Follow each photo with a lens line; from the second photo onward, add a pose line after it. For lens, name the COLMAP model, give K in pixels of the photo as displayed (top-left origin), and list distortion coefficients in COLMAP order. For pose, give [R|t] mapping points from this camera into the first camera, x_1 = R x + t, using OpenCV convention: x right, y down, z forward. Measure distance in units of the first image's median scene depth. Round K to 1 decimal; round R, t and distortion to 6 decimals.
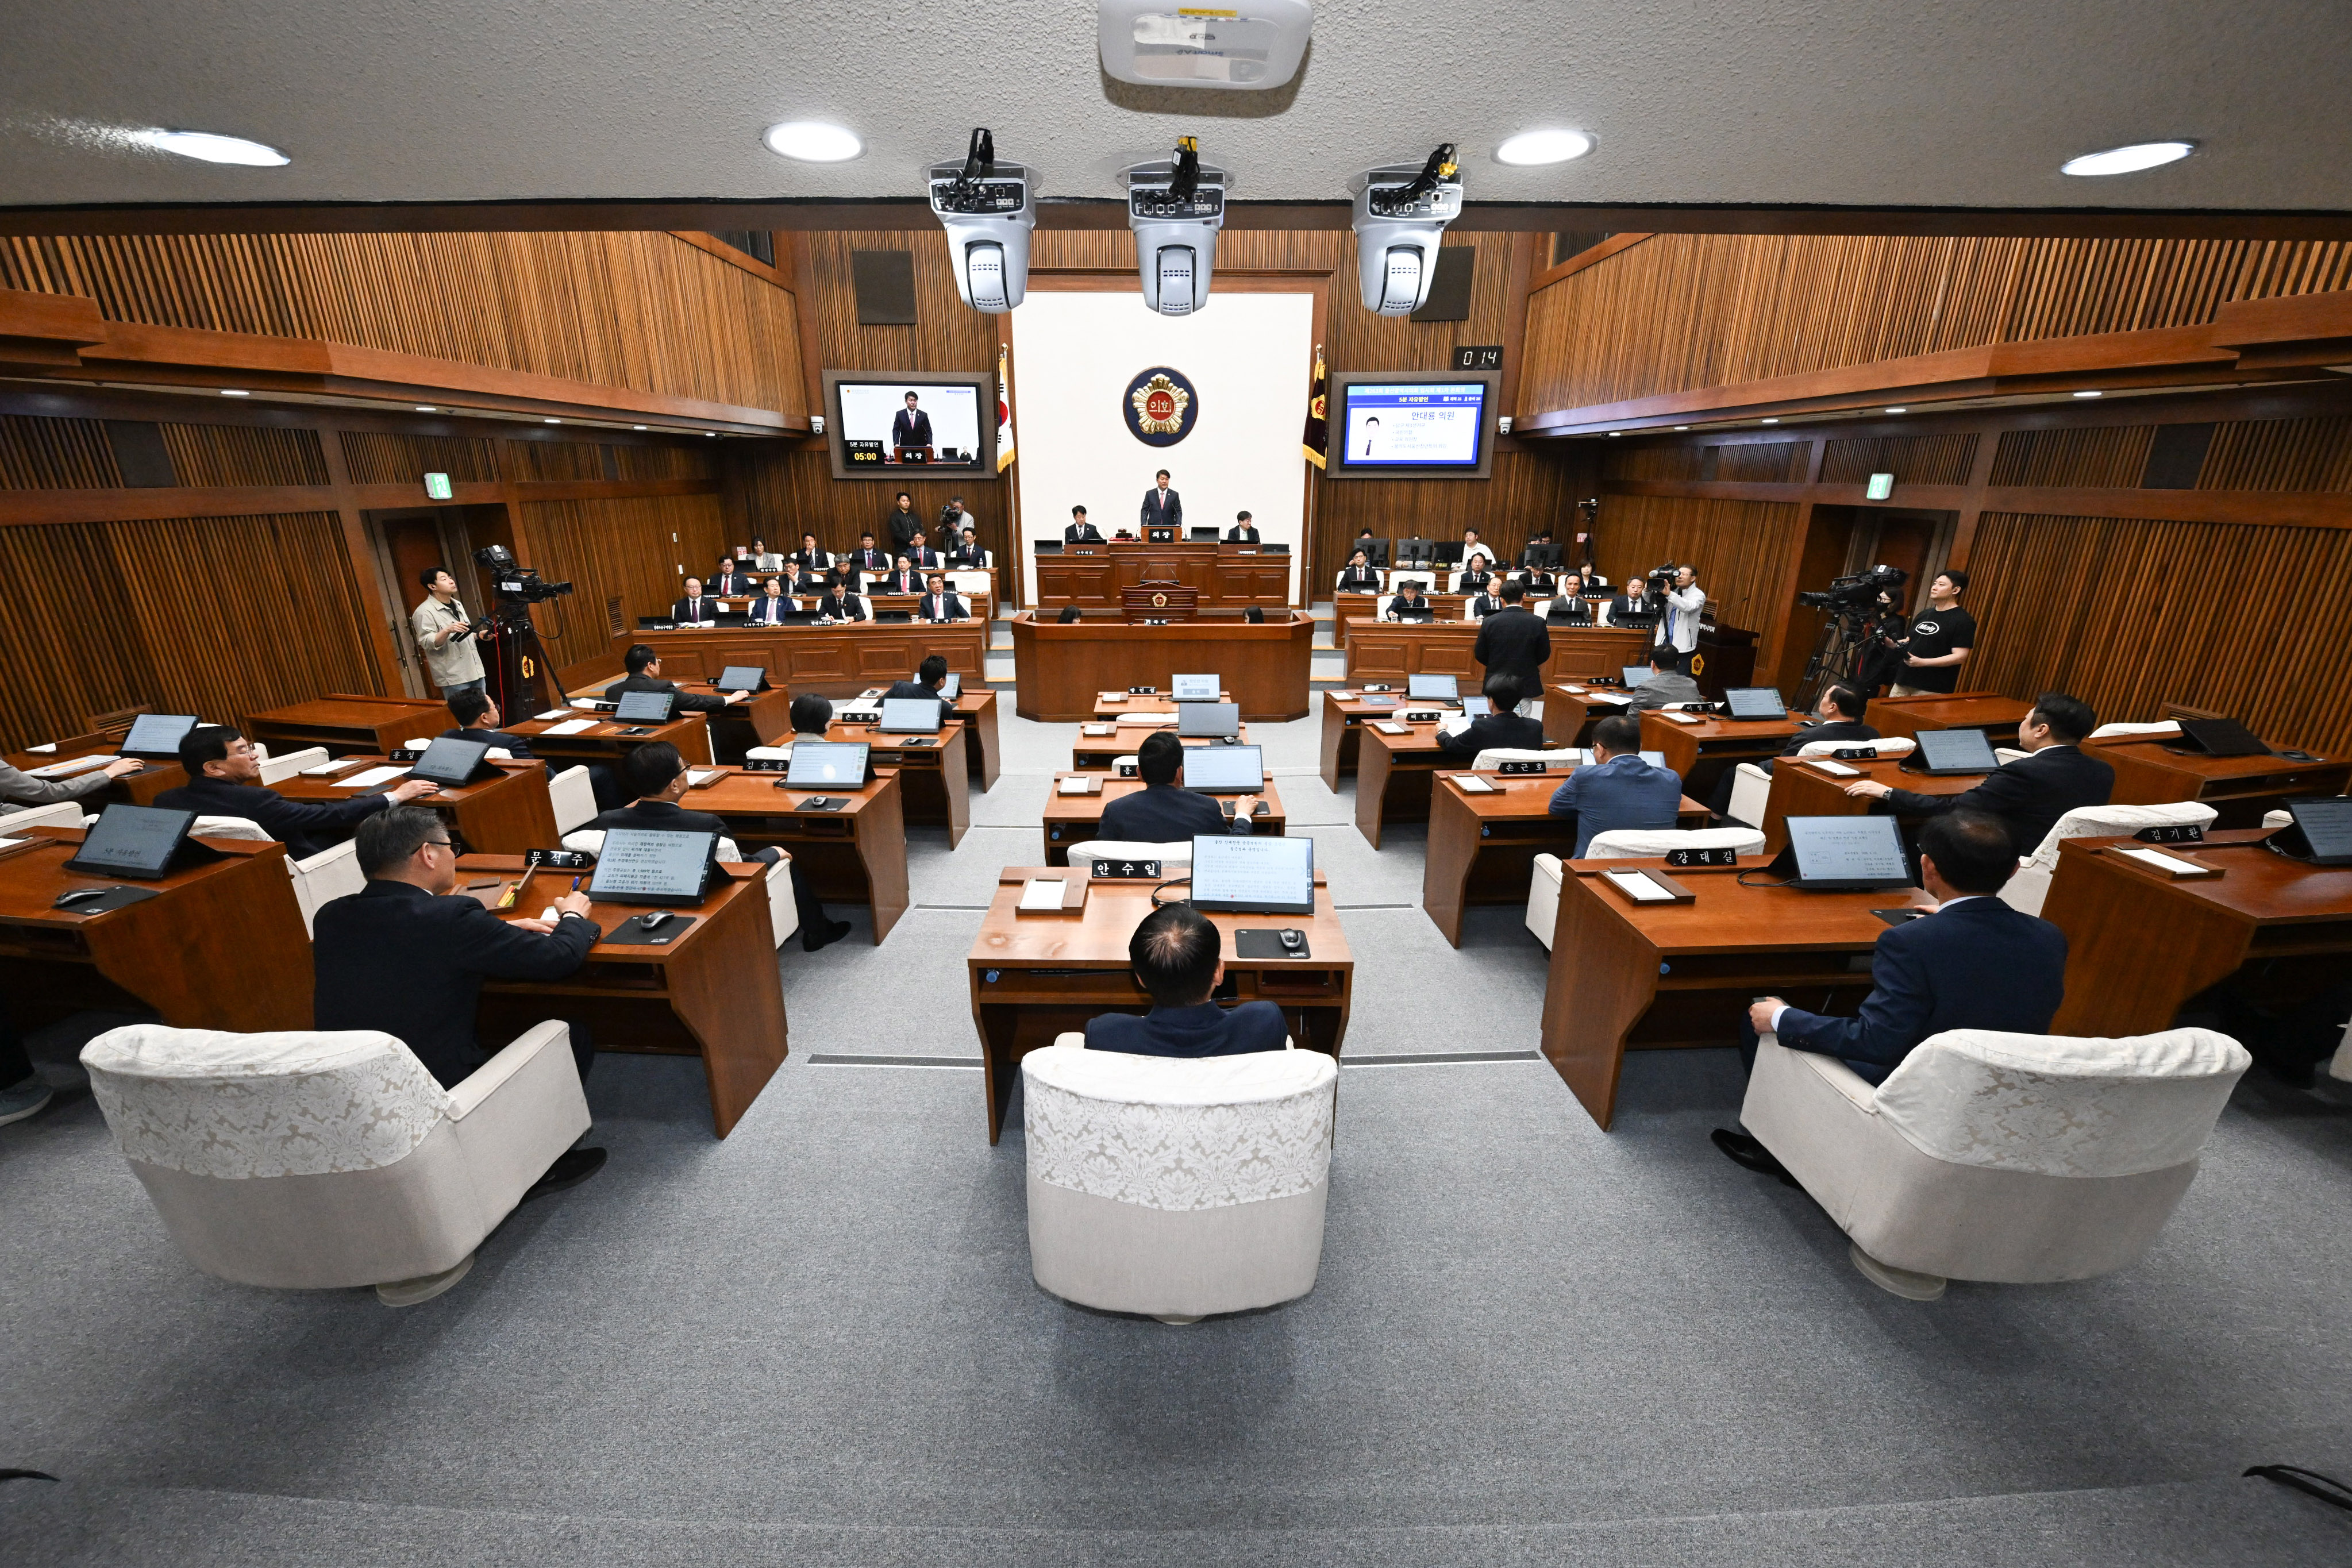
lens RADIAL K [[937.8, 0, 1174.7], [0, 937.8, 785.0], [0, 0, 1]] dist [0.007571, 0.000040]
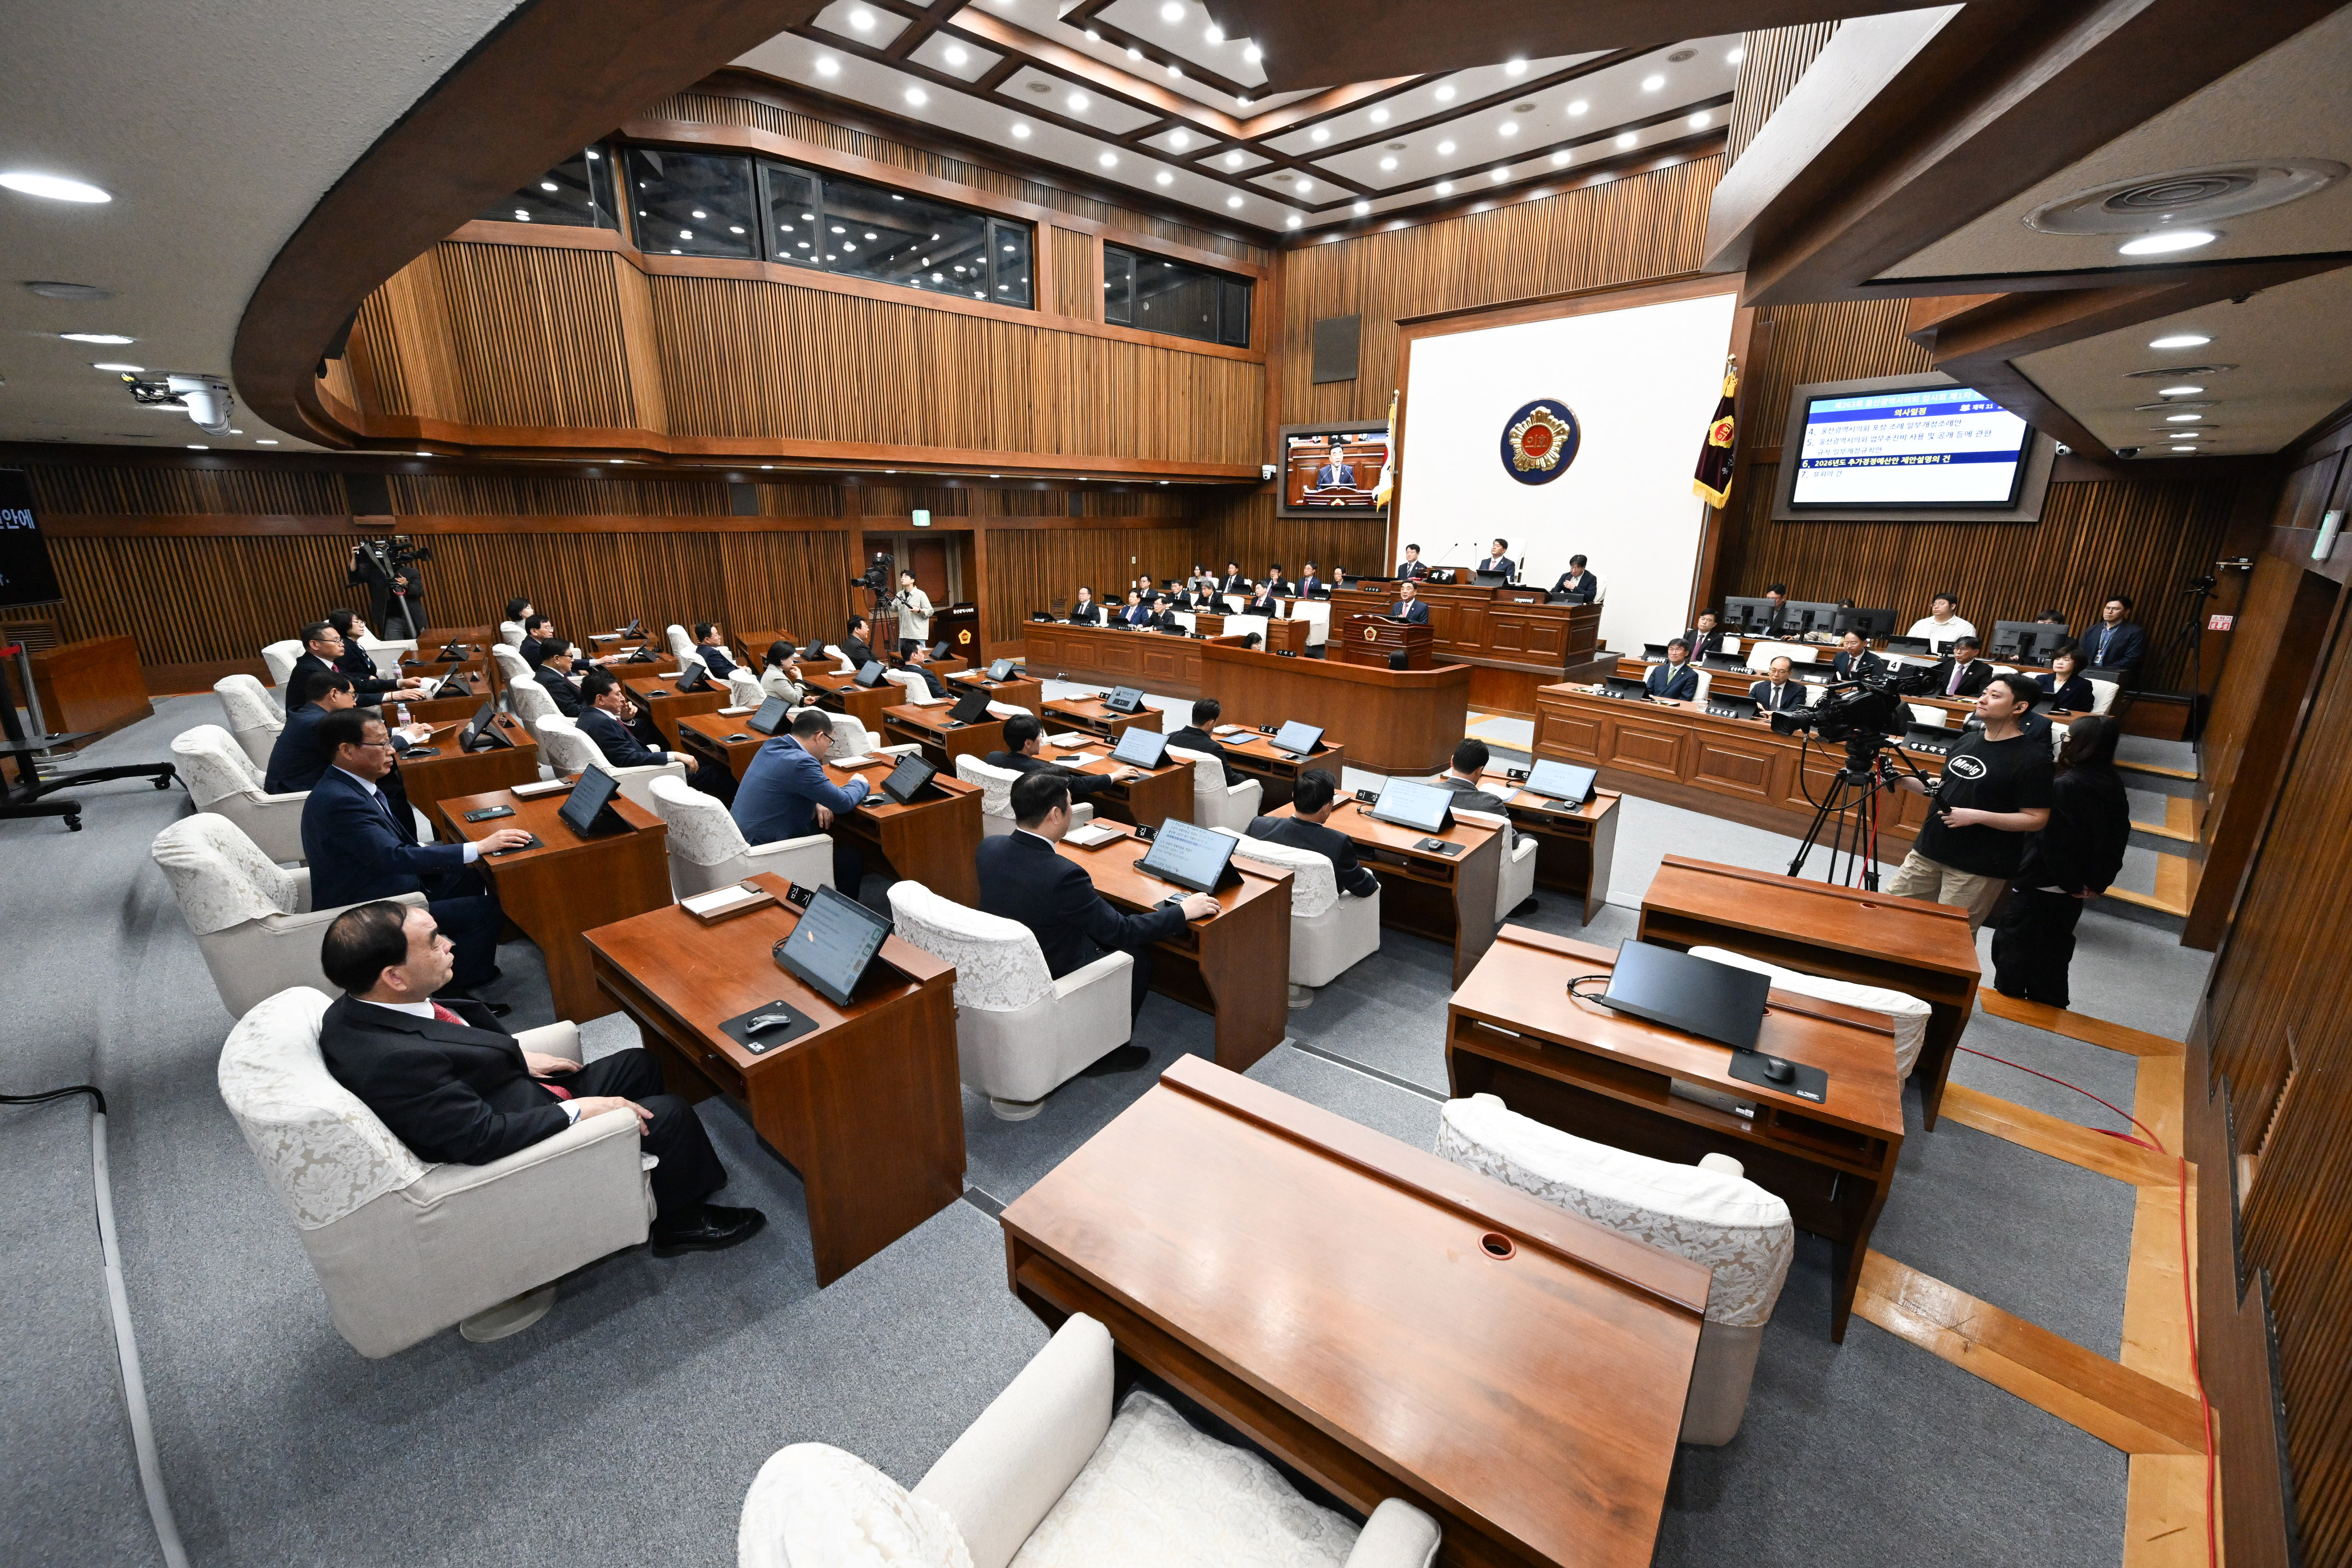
lens RADIAL K [[937.9, 0, 1171.2], [0, 937.9, 782.6], [0, 0, 1]] dist [0.007571, 0.000040]
pose [[0.669709, 0.208582, -0.712730, 0.470988], [-0.240414, 0.968956, 0.057665, -0.046249], [0.702632, 0.132732, 0.699064, 0.149011]]
